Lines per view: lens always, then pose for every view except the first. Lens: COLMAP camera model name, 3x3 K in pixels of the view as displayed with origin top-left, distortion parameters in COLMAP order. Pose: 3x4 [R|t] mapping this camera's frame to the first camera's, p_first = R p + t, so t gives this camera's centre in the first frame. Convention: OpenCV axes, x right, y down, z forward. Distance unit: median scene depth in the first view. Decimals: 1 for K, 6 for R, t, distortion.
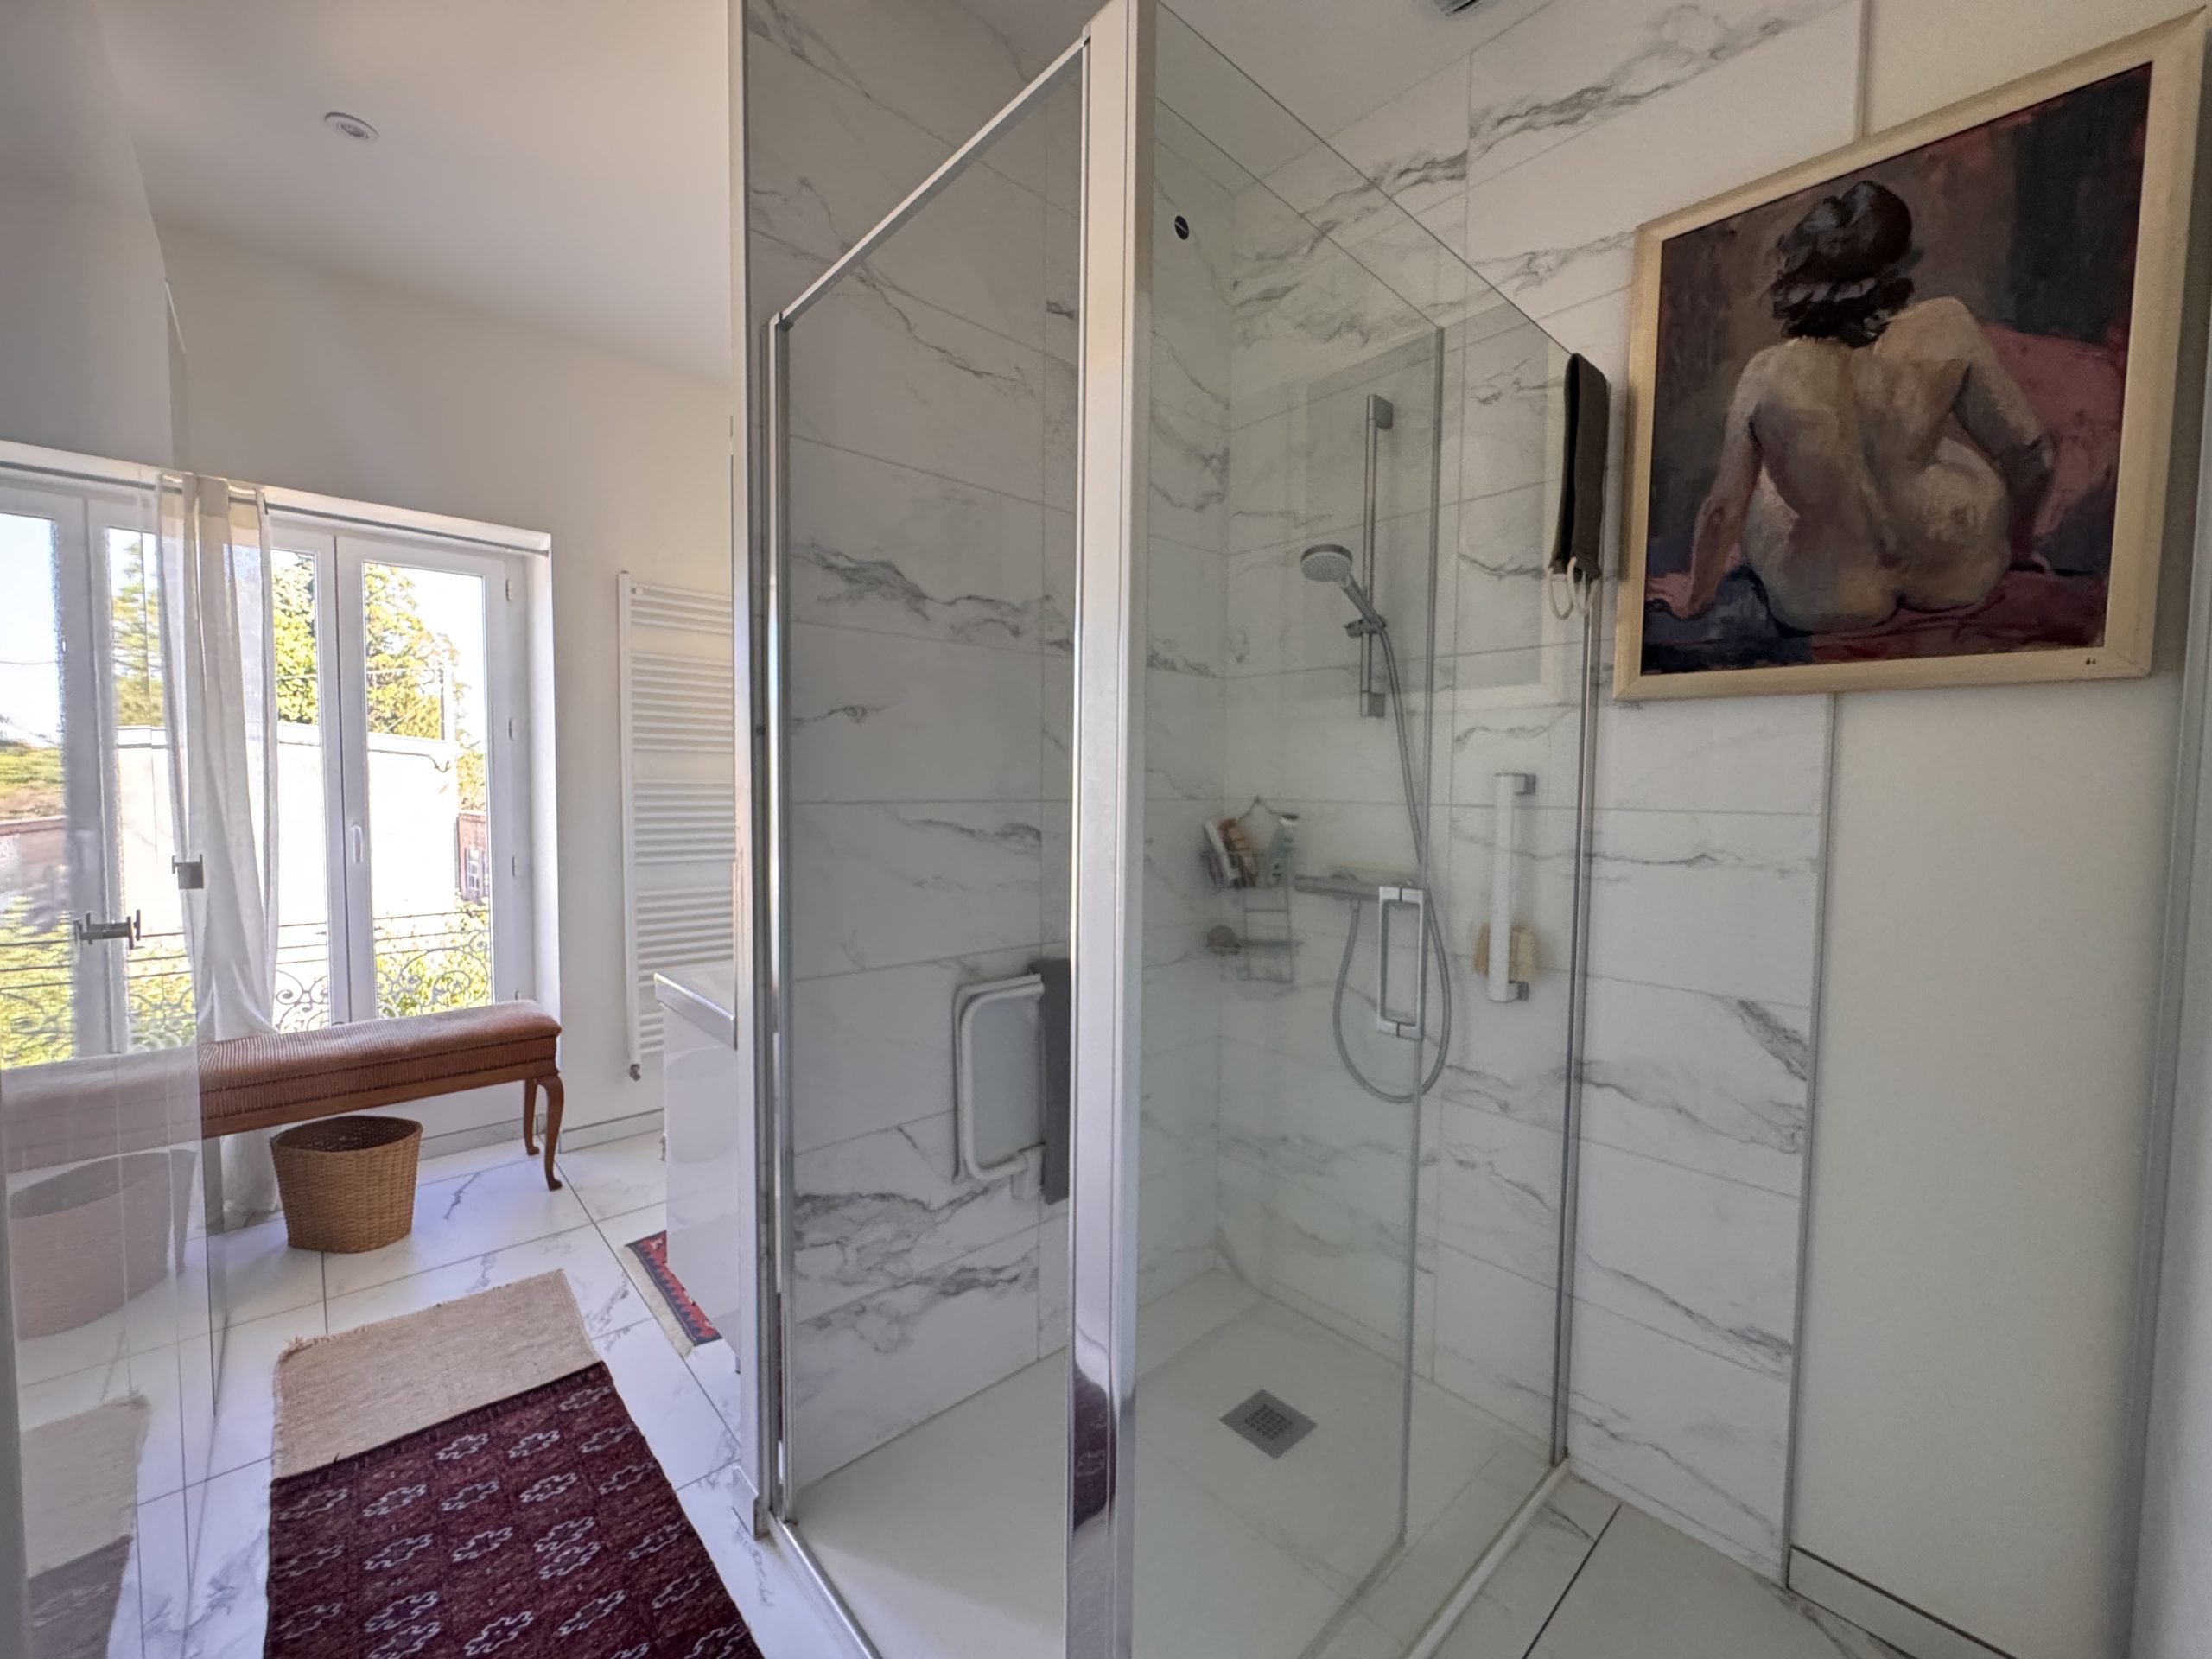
lens RADIAL K [[876.4, 0, 1106.0], [0, 876.4, 829.5], [0, 0, 1]] dist [0.000920, -0.005367]
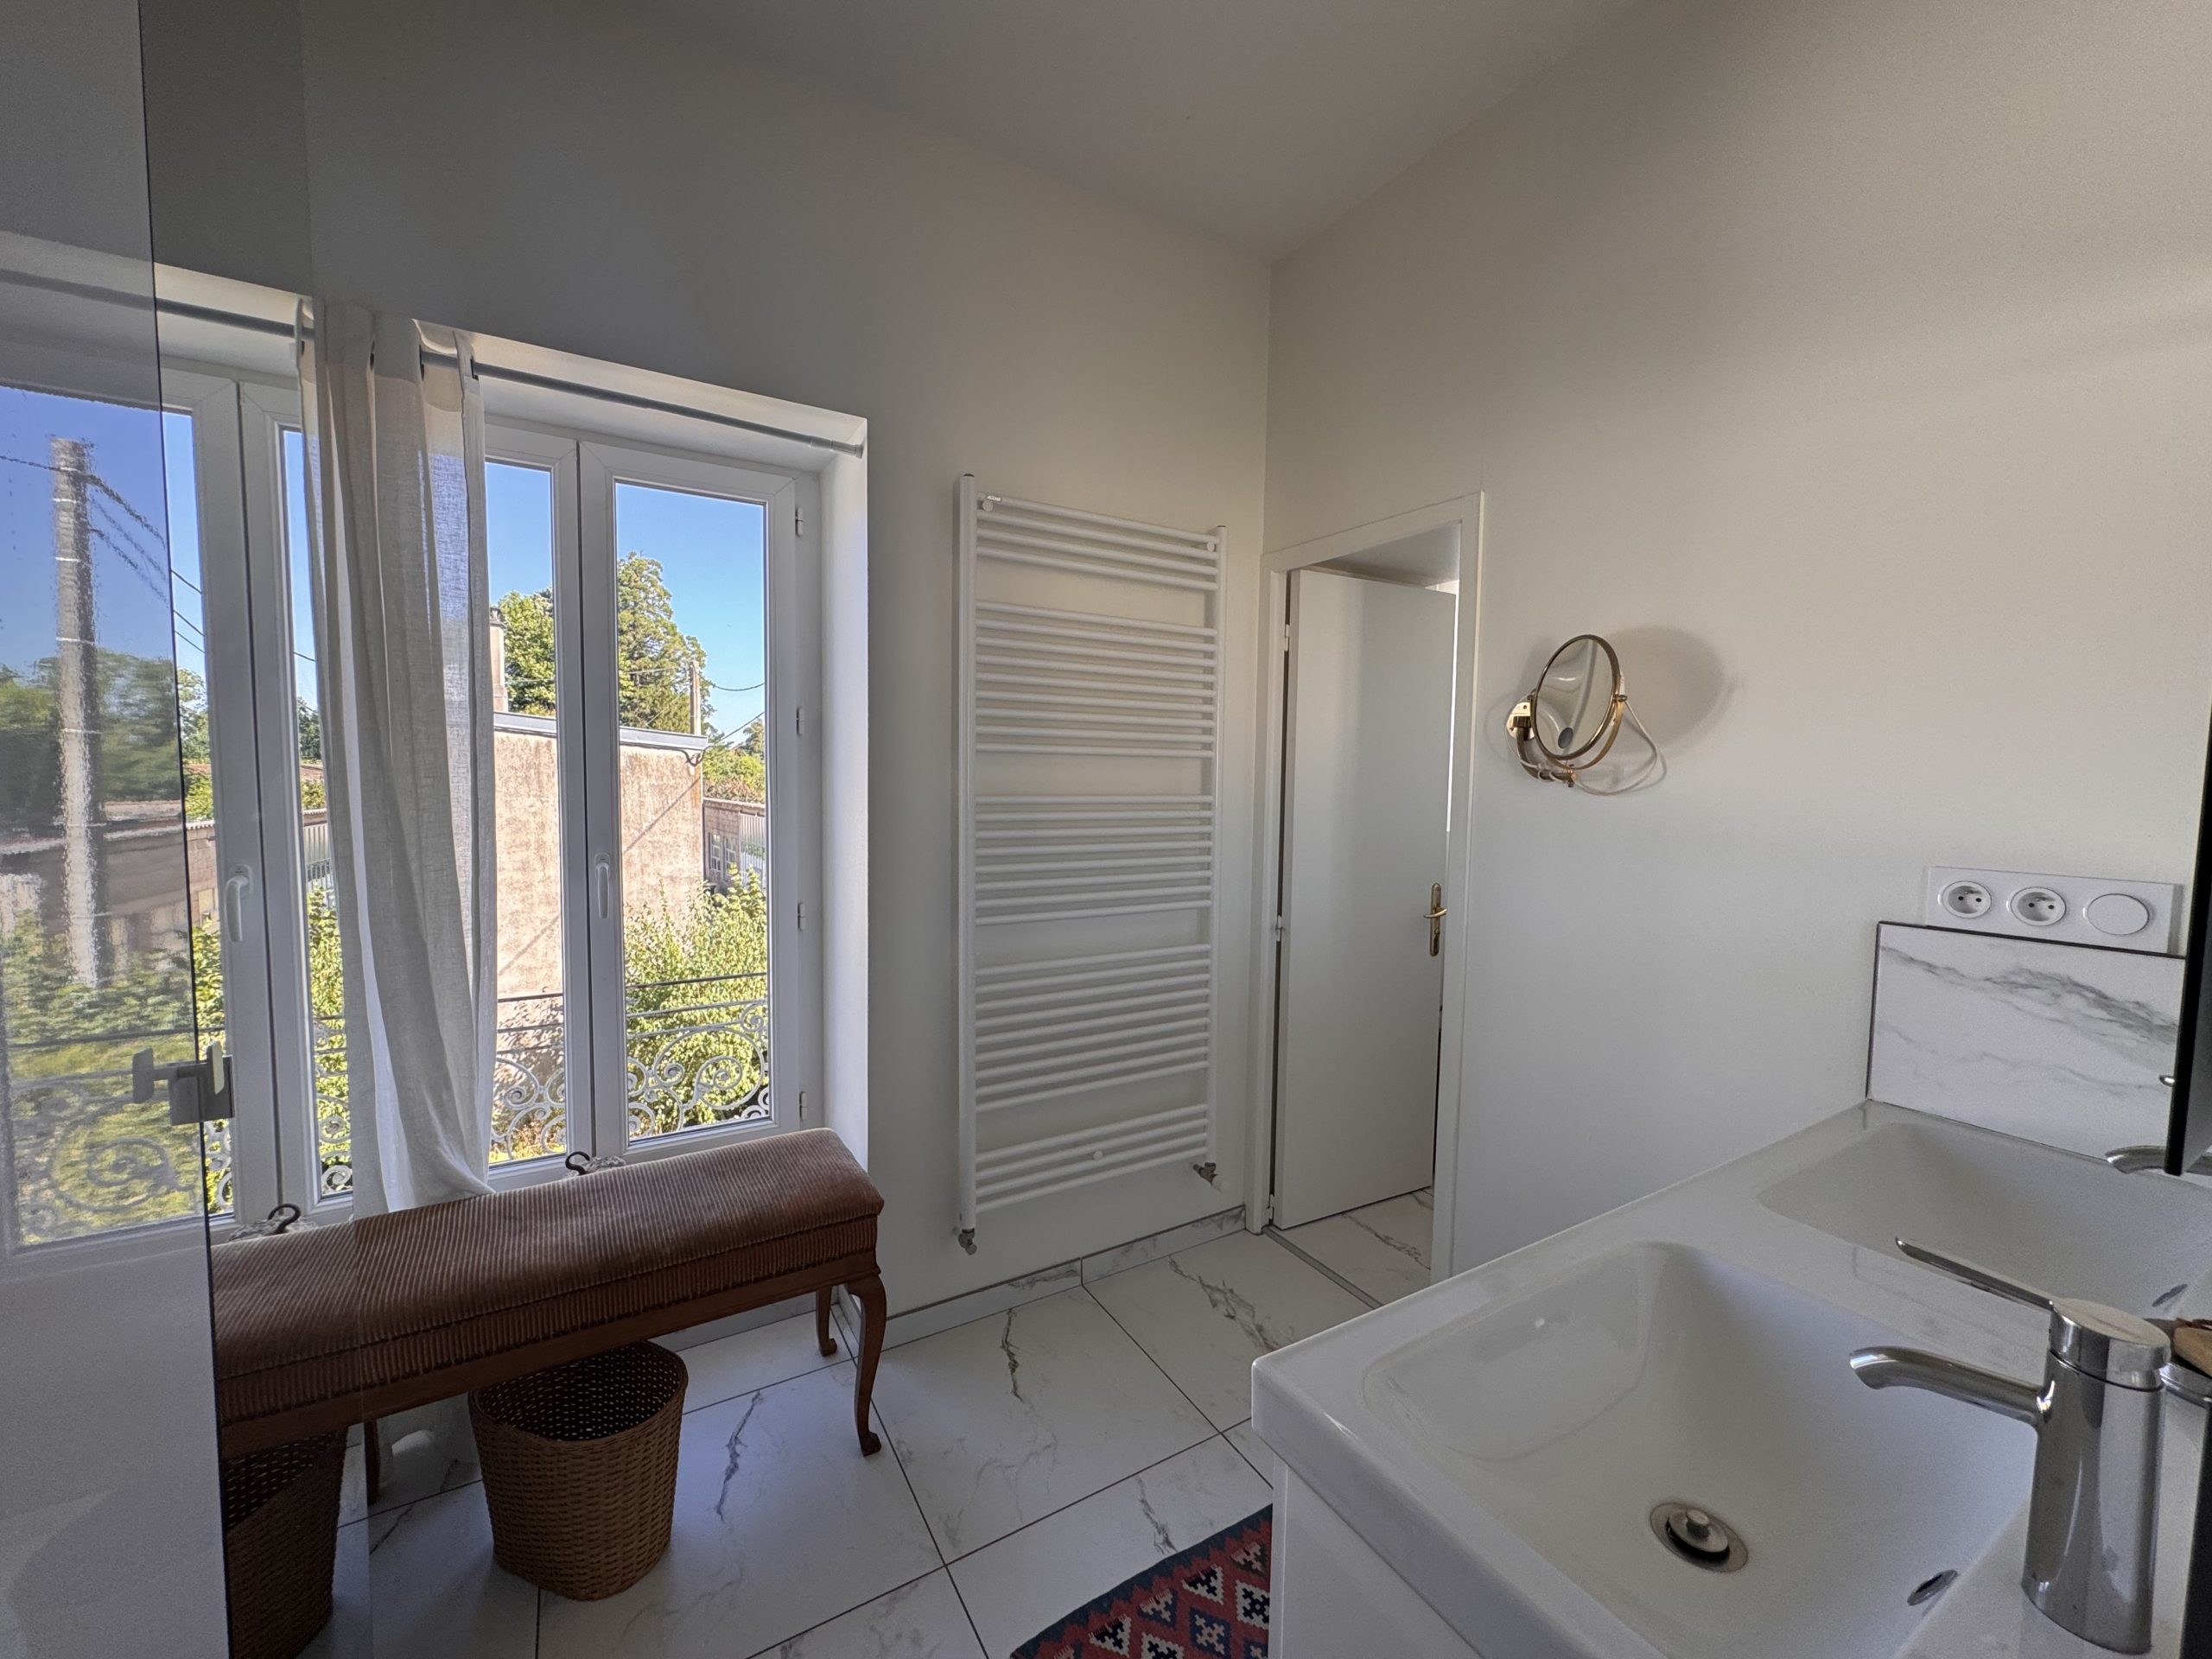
lens RADIAL K [[879.2, 0, 1106.0], [0, 879.2, 829.5], [0, 0, 1]] dist [0.000426, 0.000056]
pose [[0.978624, 0.016195, -0.205017, -0.312491], [-0.013933, 0.999825, 0.012474, -0.043321], [0.205183, -0.009351, 0.978679, 0.384665]]
